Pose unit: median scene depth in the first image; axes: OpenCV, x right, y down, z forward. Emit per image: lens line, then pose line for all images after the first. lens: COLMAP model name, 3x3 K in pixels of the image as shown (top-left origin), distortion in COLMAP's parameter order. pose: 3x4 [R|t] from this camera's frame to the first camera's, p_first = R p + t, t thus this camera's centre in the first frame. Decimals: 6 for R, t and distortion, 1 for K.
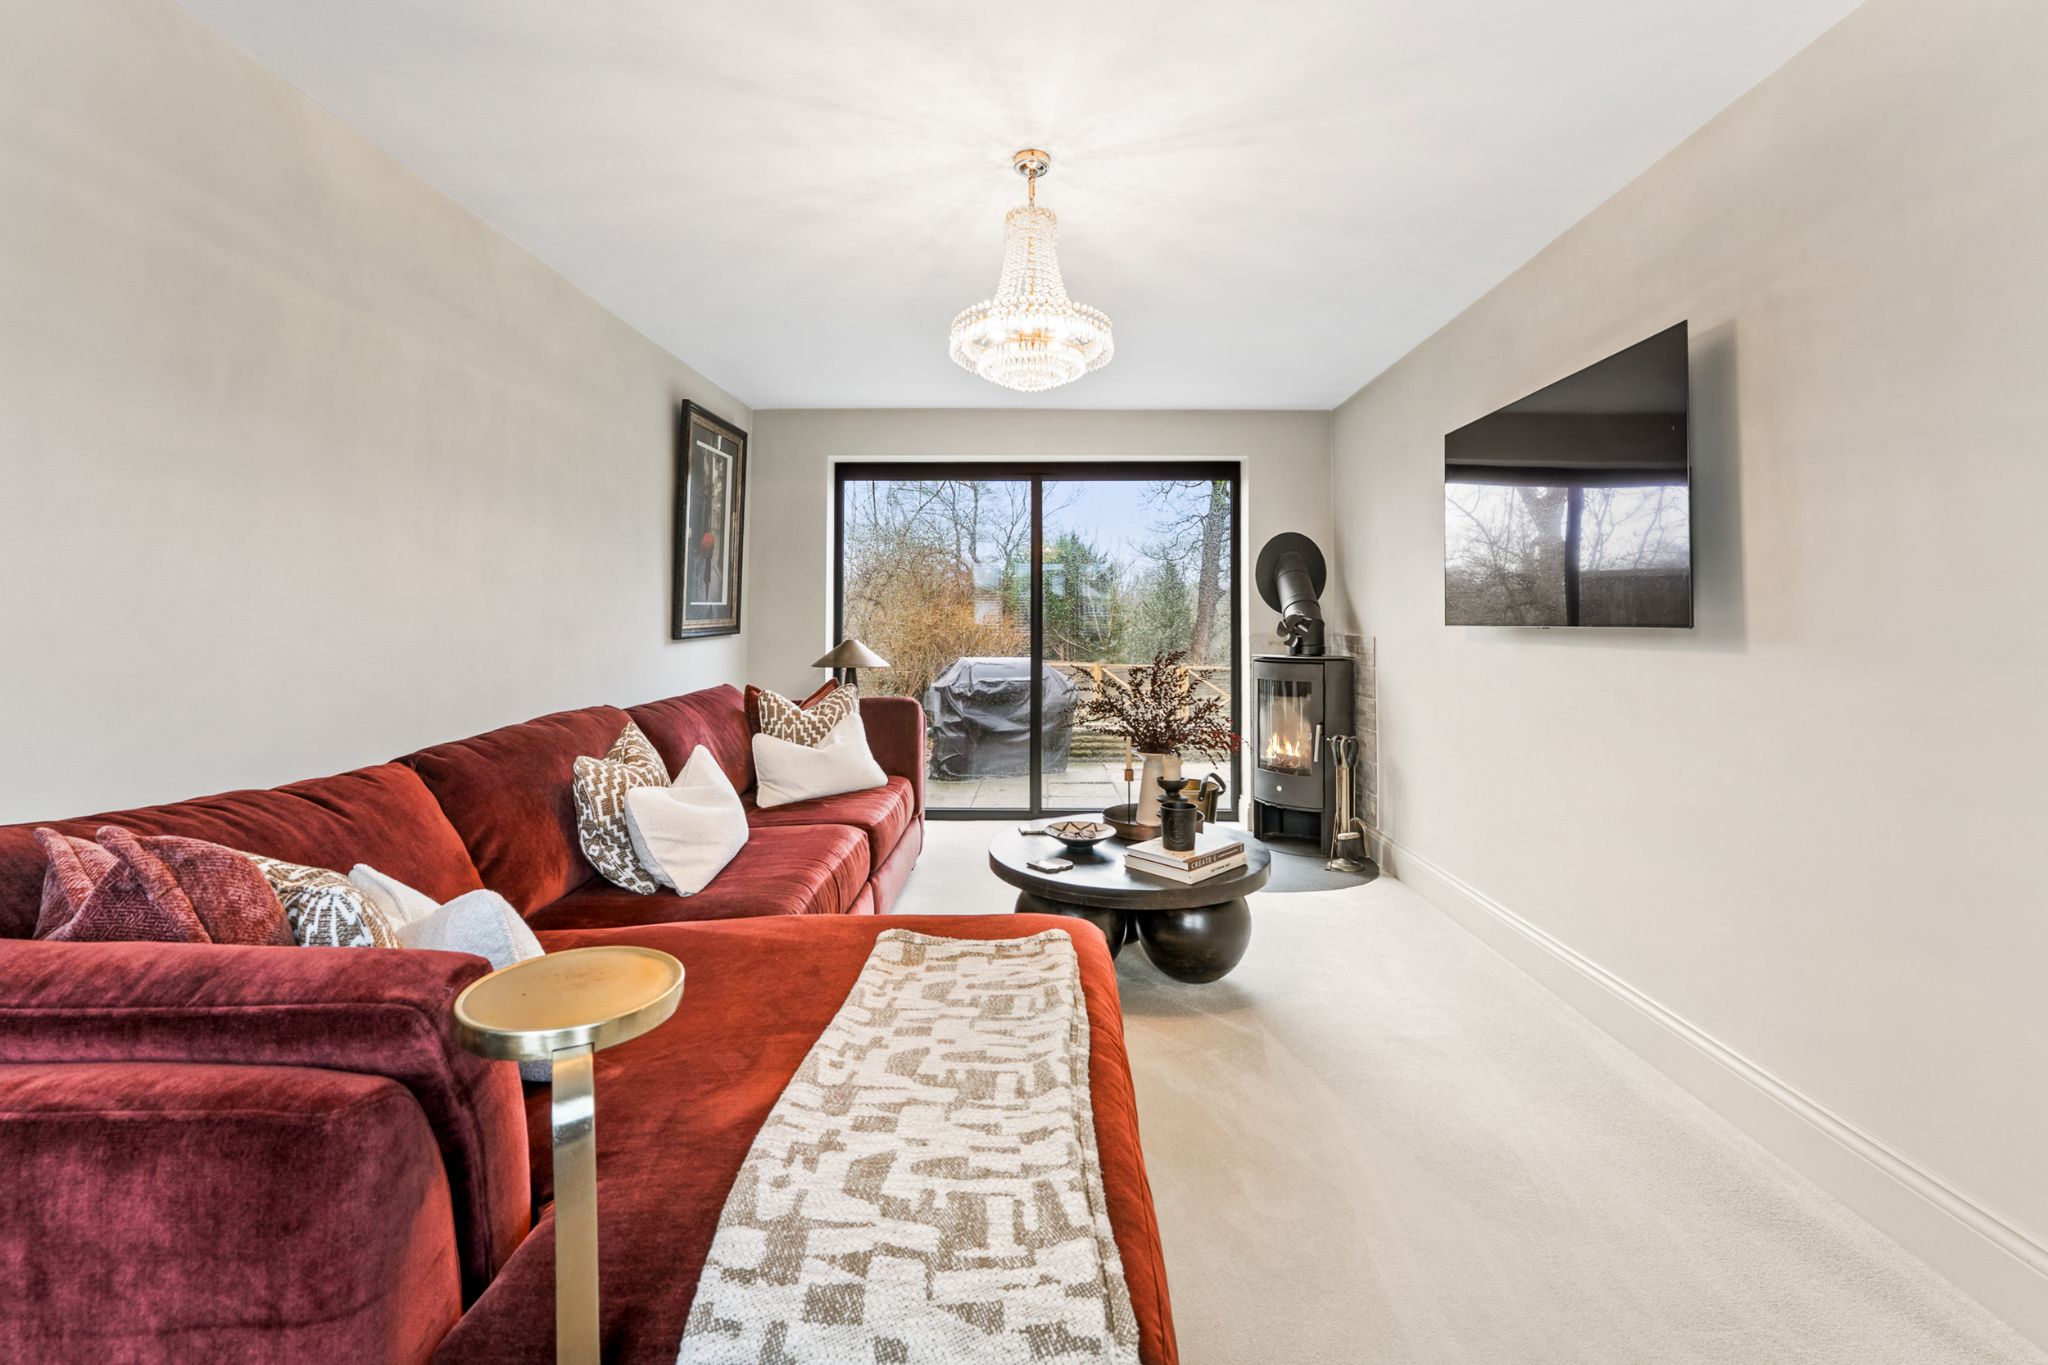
lens RADIAL K [[888.0, 0, 1024.4], [0, 888.0, 626.3], [0, 0, 1]] dist [-0.001944, -0.000275]
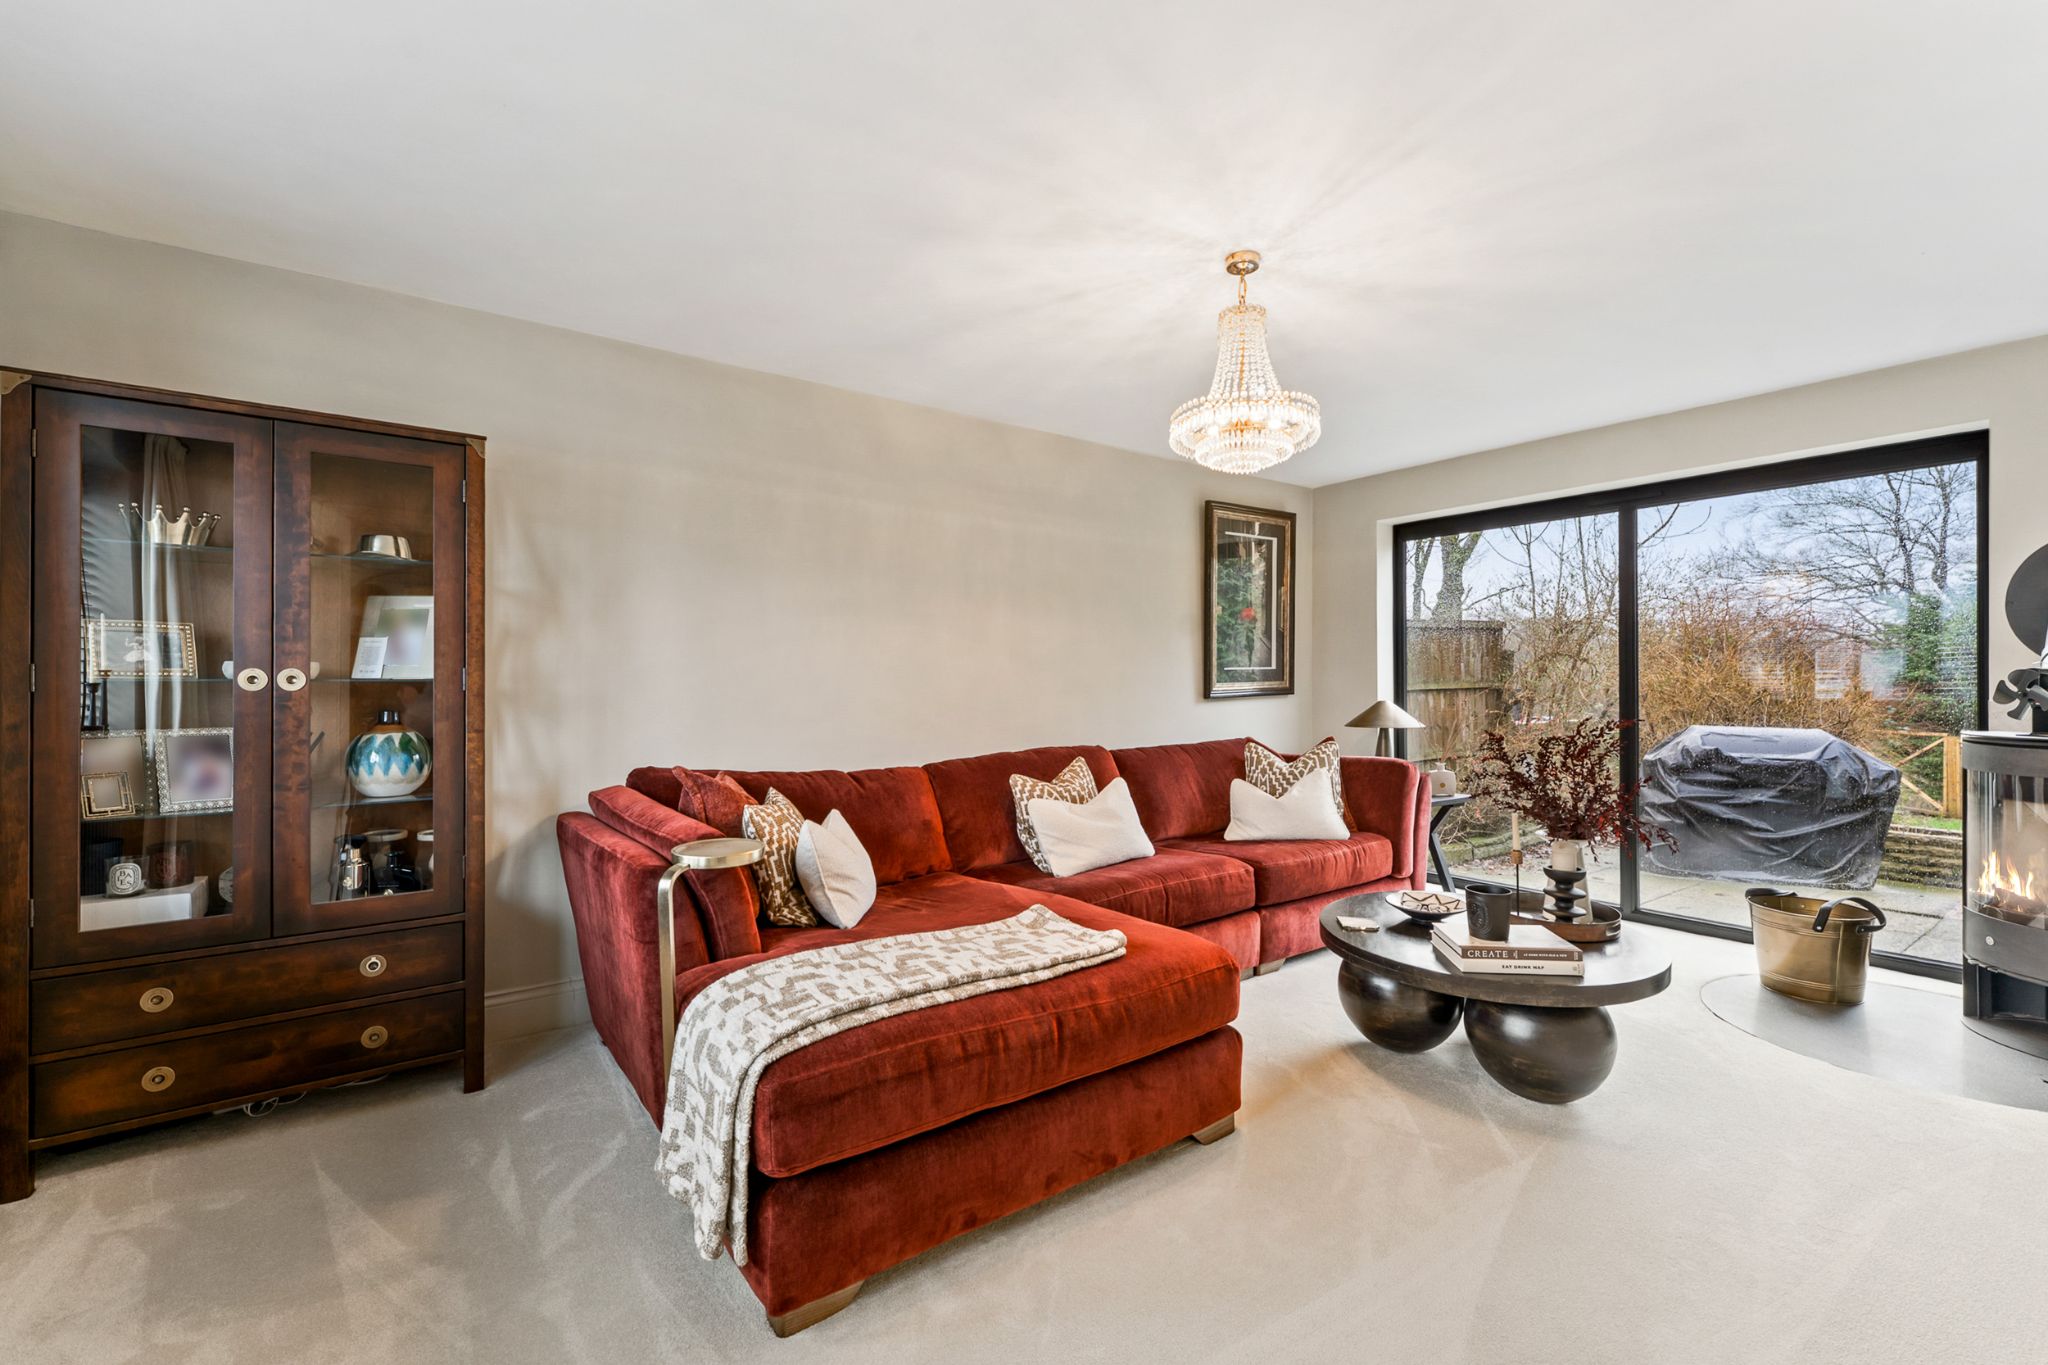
lens RADIAL K [[878.6, 0, 1024.0], [0, 878.6, 682.5], [0, 0, 1]] dist [0.002022, -0.000149]
pose [[0.595808, -0.003786, -0.803118, 0.724769], [0.001028, 0.999992, -0.003951, -0.005479], [0.803126, 0.001529, 0.595807, 0.109475]]
